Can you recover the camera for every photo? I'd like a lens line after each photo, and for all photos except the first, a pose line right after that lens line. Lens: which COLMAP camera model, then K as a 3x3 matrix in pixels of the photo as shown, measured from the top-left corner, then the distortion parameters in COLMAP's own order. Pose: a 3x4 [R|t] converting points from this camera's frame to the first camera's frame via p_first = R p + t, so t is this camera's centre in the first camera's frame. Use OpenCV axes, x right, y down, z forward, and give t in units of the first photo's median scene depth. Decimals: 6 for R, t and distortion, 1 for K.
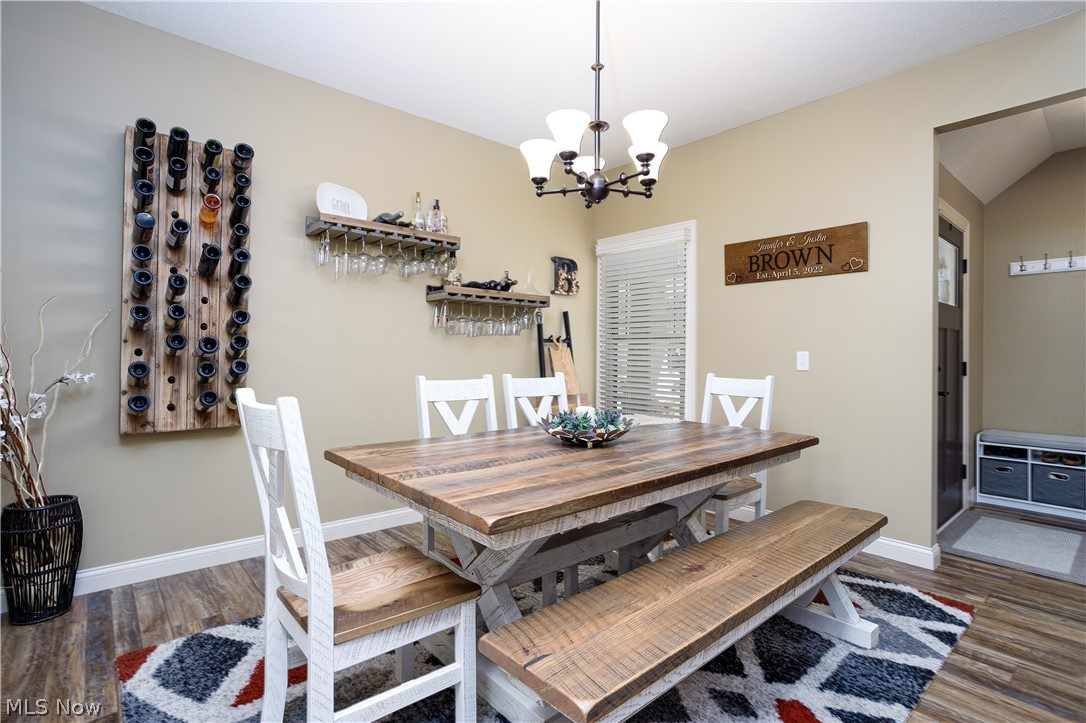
lens RADIAL K [[526.7, 0, 542.9], [0, 526.7, 354.5], [0, 0, 1]] dist [-0.034967, 0.018197]
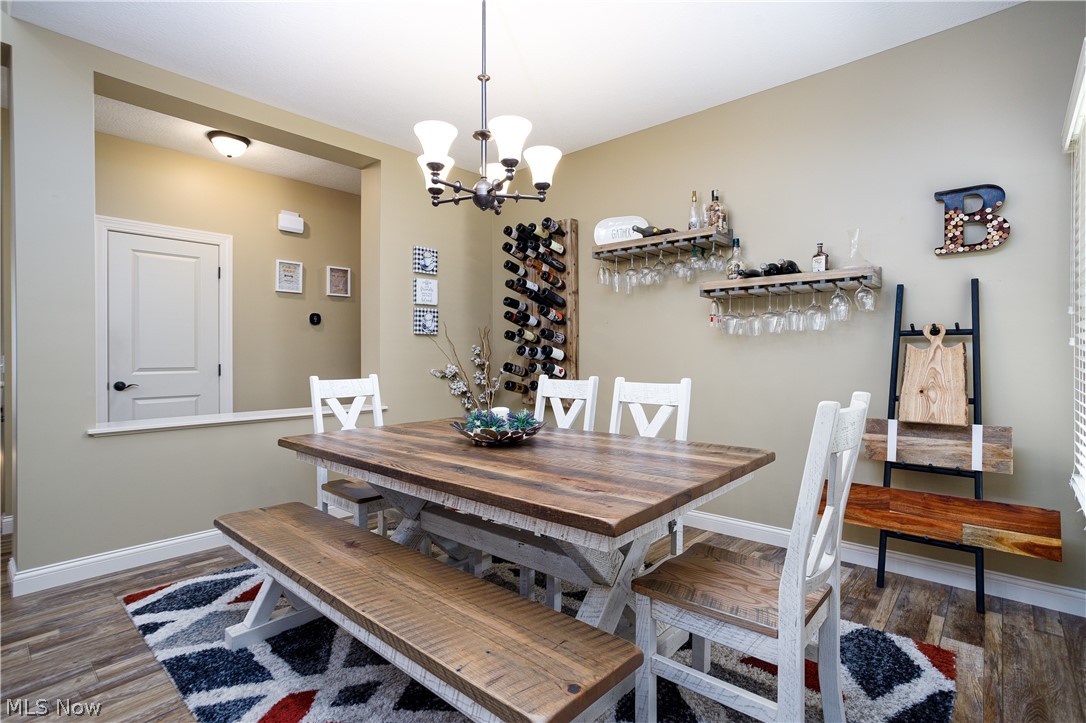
lens RADIAL K [[526.7, 0, 554.1], [0, 526.7, 364.9], [0, 0, 1]] dist [-0.034967, 0.018197]
pose [[0.129203, 0.008150, -0.991585, 0.763513], [0.001796, 0.999963, 0.008453, 0.006054], [0.991616, -0.002873, 0.129184, 0.671608]]
